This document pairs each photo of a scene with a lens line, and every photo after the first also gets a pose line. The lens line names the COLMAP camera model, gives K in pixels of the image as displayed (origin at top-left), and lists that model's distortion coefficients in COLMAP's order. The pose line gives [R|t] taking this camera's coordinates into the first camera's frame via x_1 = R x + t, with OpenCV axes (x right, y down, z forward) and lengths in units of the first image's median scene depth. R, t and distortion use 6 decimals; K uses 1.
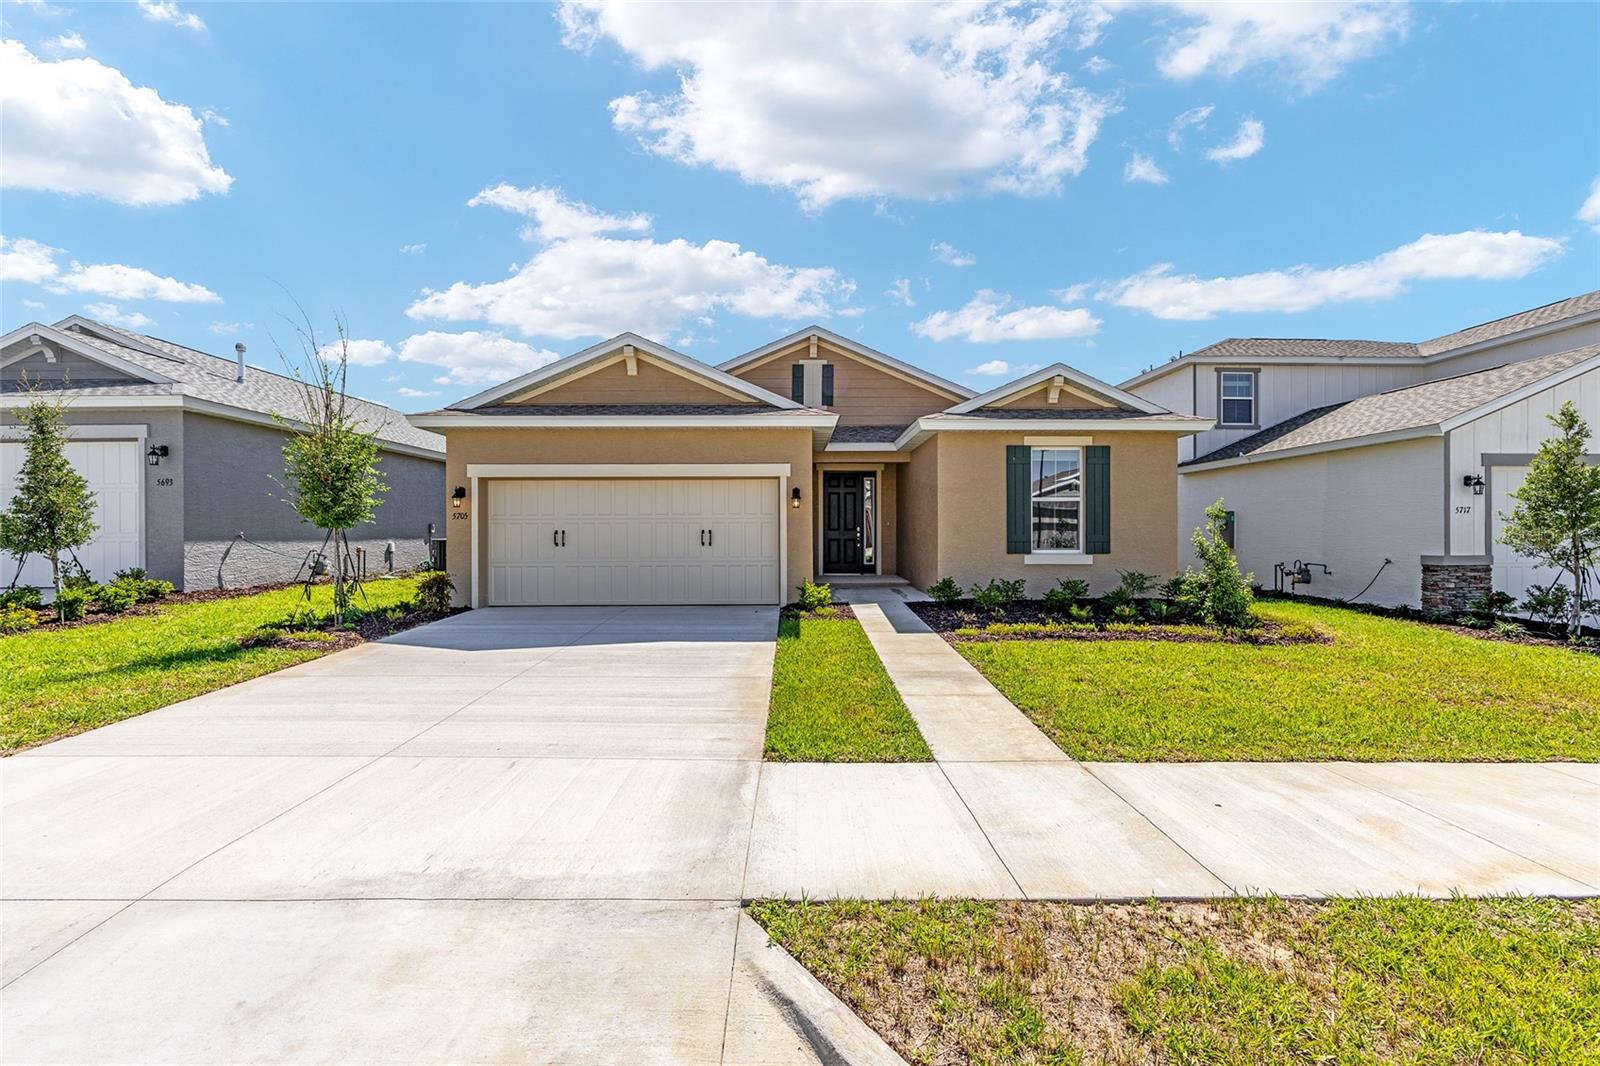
lens RADIAL K [[639.9, 0, 799.7], [0, 639.9, 539.5], [0, 0, 1]] dist [-0.000904, 0.000388]
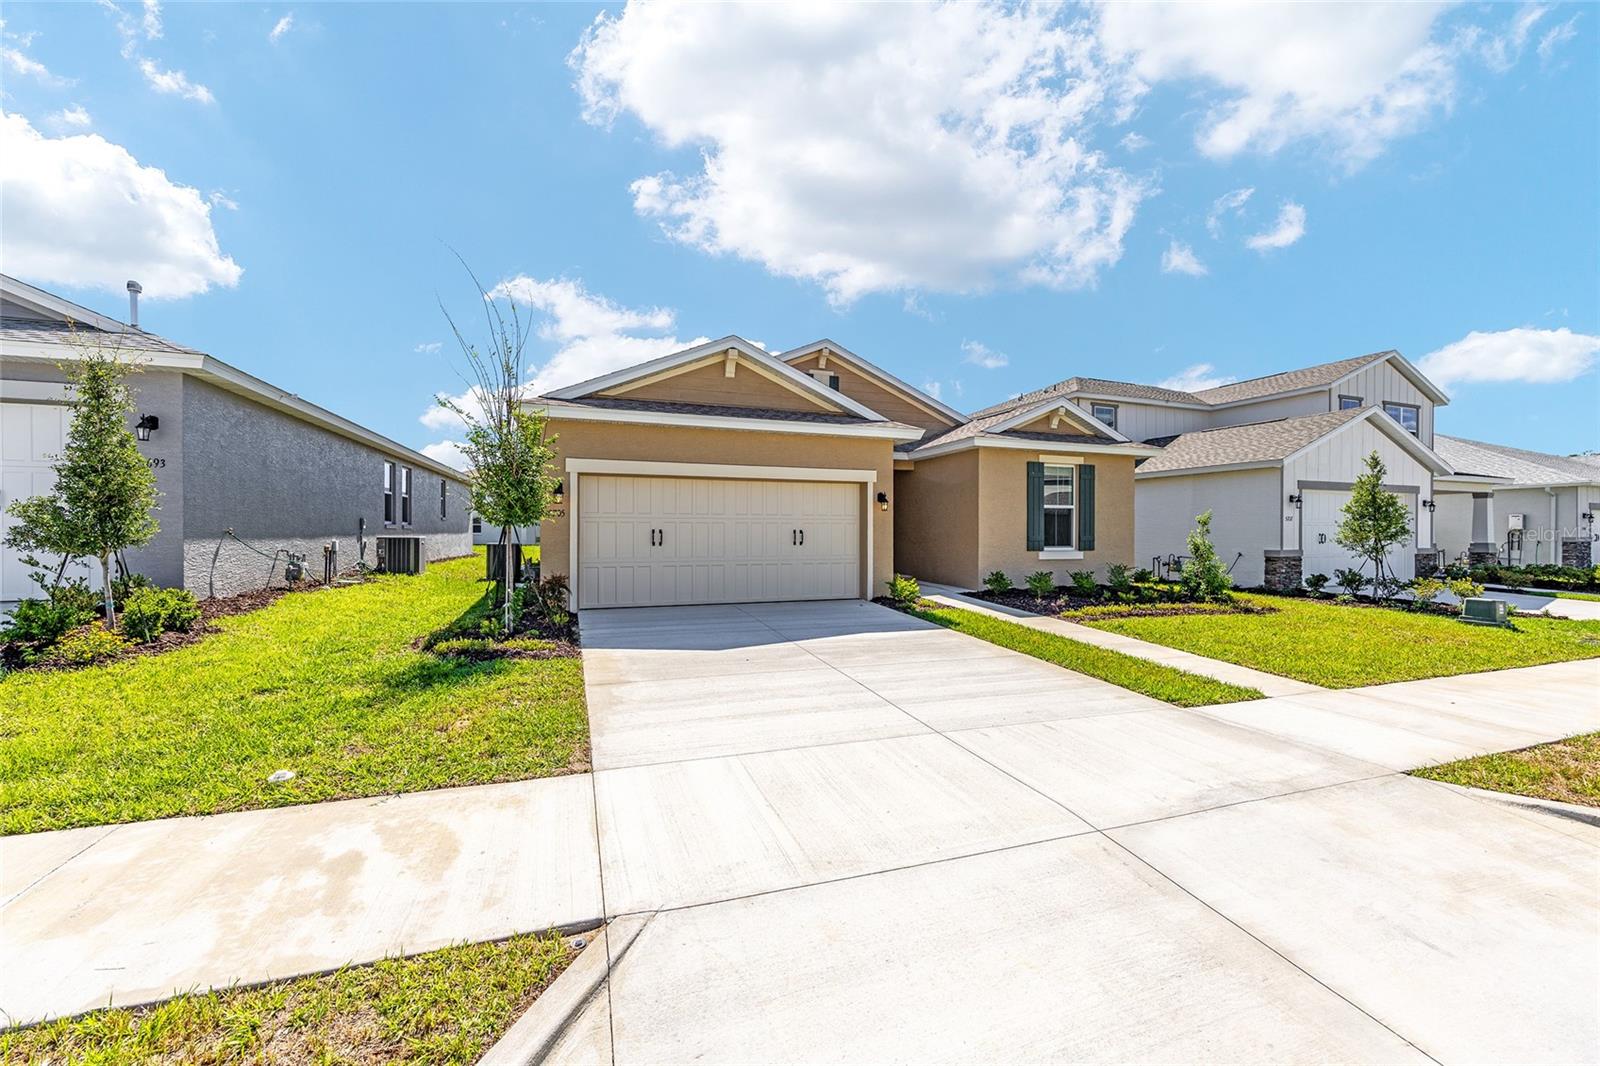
lens RADIAL K [[639.9, 0, 799.7], [0, 639.9, 539.5], [0, 0, 1]] dist [-0.000904, 0.000388]
pose [[0.942341, 0.000768, 0.334653, -0.555724], [-0.002364, 0.999988, 0.004365, -0.004231], [-0.334645, -0.004904, 0.942331, 0.003517]]
